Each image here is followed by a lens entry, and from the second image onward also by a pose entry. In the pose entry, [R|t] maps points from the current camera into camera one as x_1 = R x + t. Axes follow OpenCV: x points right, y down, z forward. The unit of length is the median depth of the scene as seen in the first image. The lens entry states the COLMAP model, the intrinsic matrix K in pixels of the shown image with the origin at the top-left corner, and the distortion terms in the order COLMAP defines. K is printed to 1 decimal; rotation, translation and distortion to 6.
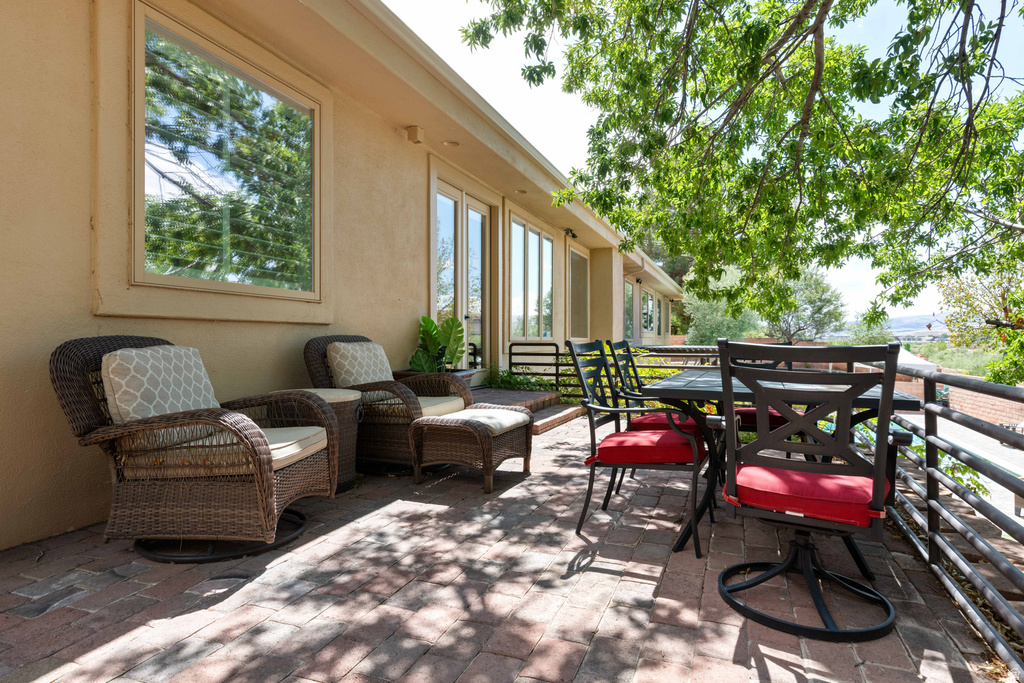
lens RADIAL K [[584.2, 0, 512.0], [0, 584.2, 341.5], [0, 0, 1]] dist [0.000586, 0.001016]
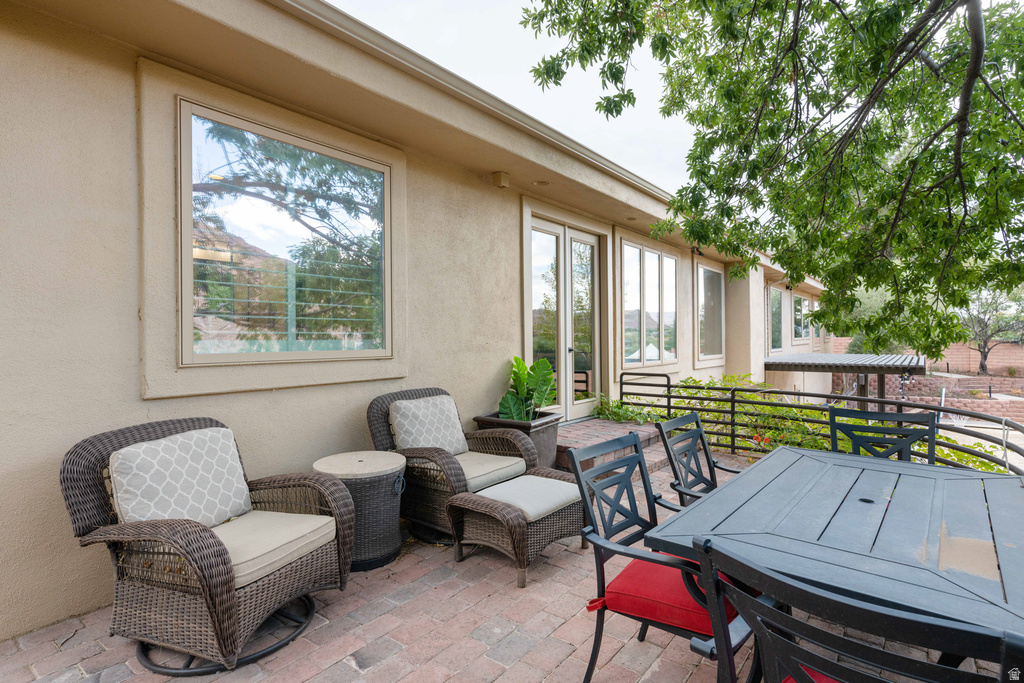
lens RADIAL K [[526.5, 0, 512.0], [0, 526.5, 341.5], [0, 0, 1]] dist [0.006751, 0.001344]
pose [[0.957645, -0.008650, -0.287823, 0.114528], [0.009004, 0.999959, -0.000095, -0.075195], [0.287812, -0.002500, 0.957684, 0.134463]]
